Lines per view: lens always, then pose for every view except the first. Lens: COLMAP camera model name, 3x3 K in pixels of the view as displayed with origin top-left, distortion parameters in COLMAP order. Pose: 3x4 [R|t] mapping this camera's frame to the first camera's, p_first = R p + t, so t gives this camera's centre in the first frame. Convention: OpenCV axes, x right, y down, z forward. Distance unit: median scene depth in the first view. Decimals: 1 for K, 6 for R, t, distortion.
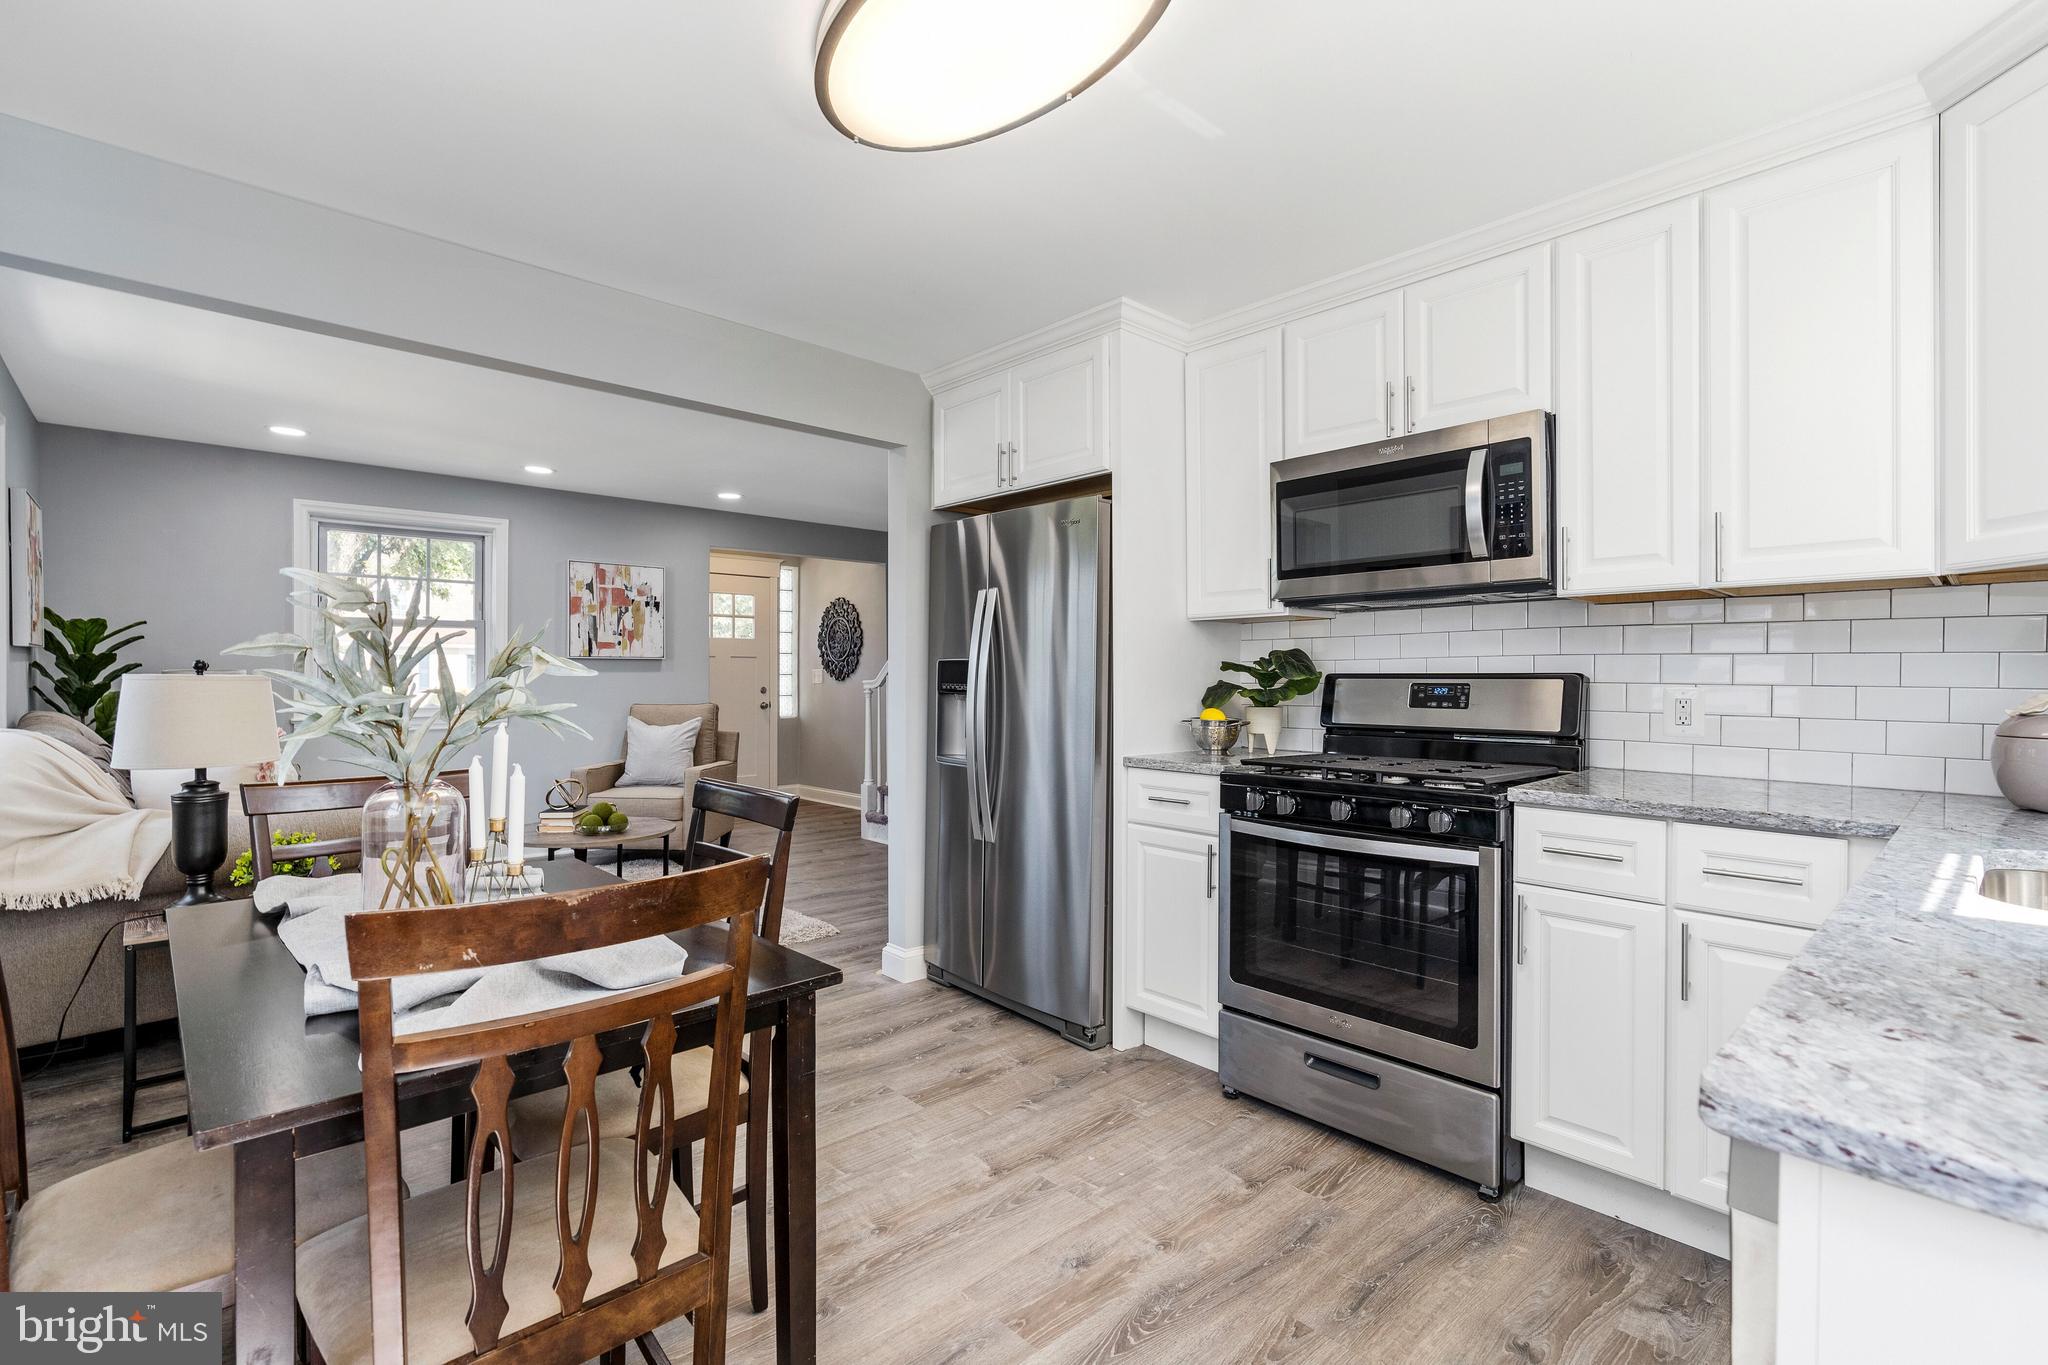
lens RADIAL K [[913.1, 0, 980.1], [0, 913.1, 681.1], [0, 0, 1]] dist [-0.000631, 0.000115]
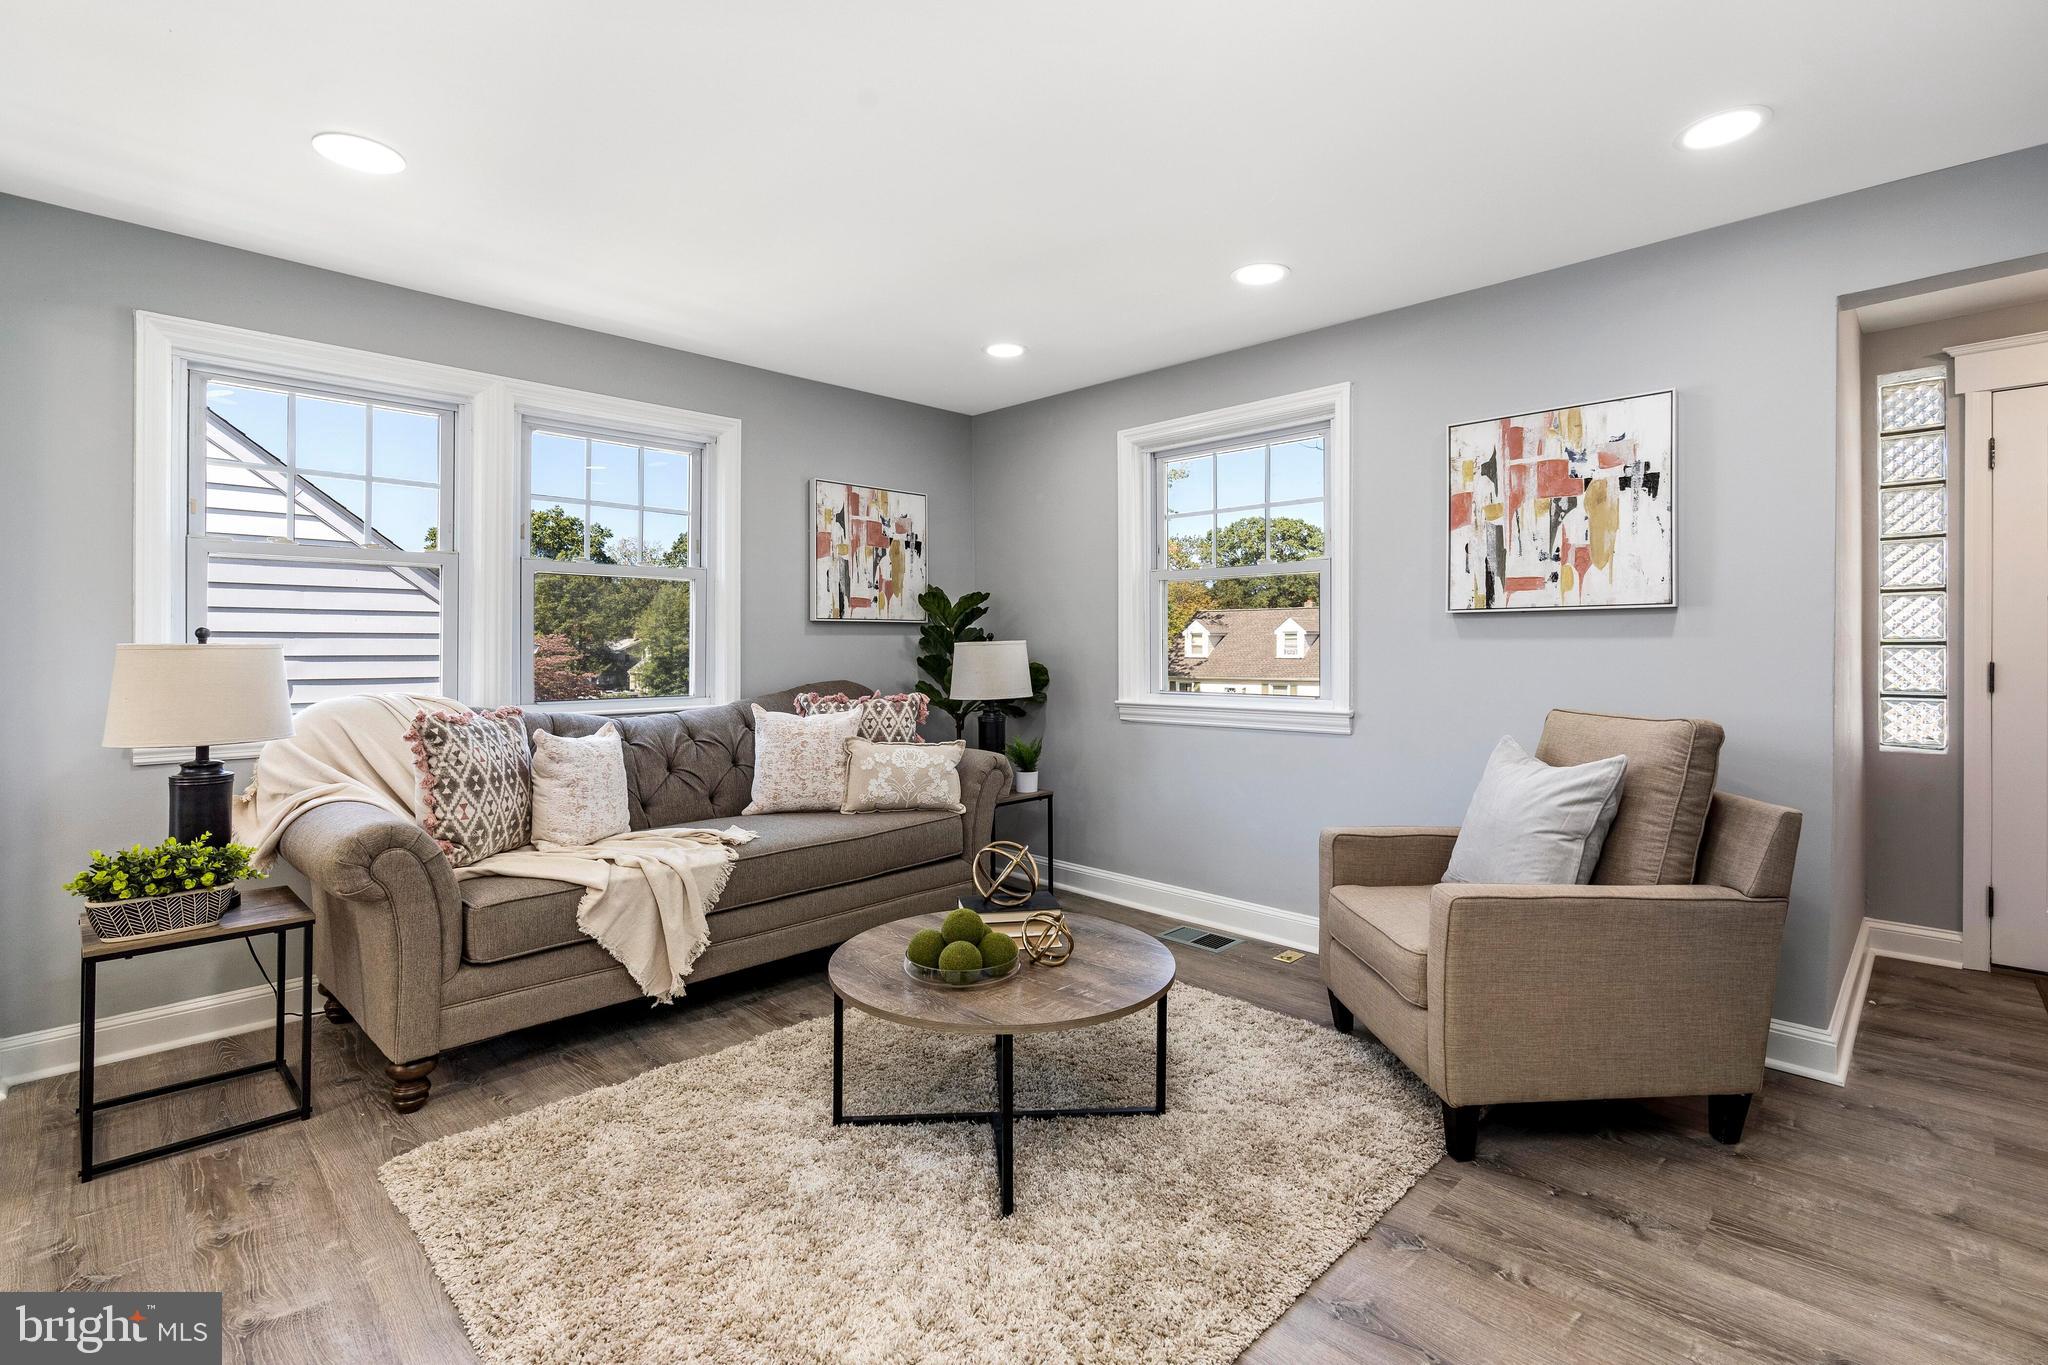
lens RADIAL K [[925.1, 0, 1035.9], [0, 925.1, 649.8], [0, 0, 1]] dist [-0.013317, 0.005396]
pose [[0.077960, -0.000897, -0.996956, 0.054461], [-0.007250, 0.999973, -0.001467, -0.001430], [0.996930, 0.007342, 0.077952, 0.681952]]
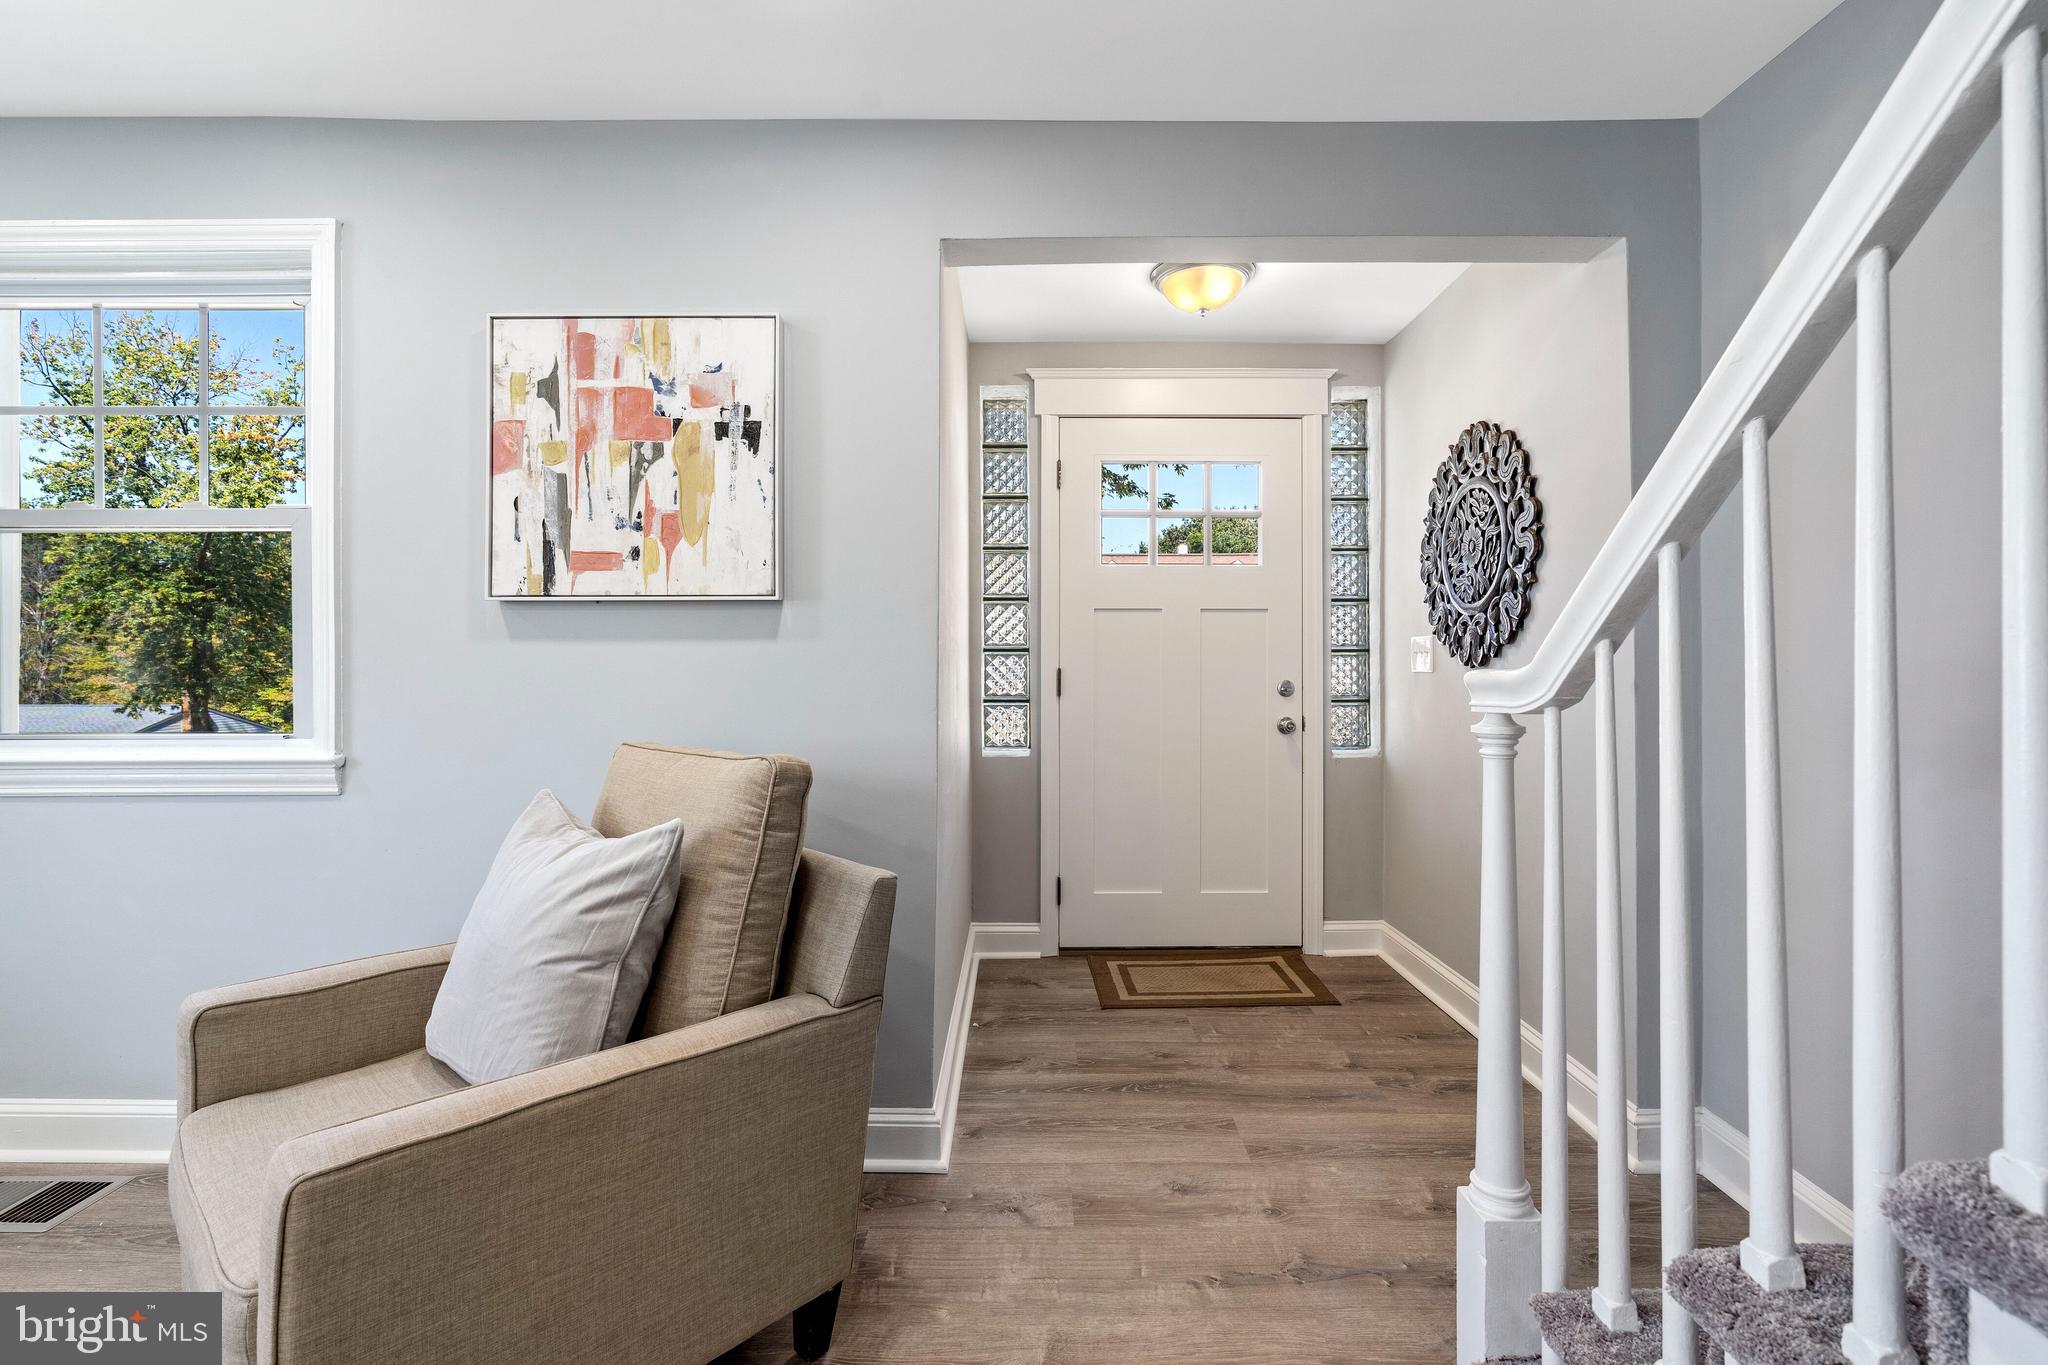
lens RADIAL K [[919.3, 0, 1002.1], [0, 919.3, 654.9], [0, 0, 1]] dist [-0.001612, 0.000136]
pose [[0.742197, -0.003641, -0.670172, -0.071594], [-0.003076, 0.999956, -0.008838, -0.002057], [0.670175, 0.008621, 0.742153, 0.822849]]
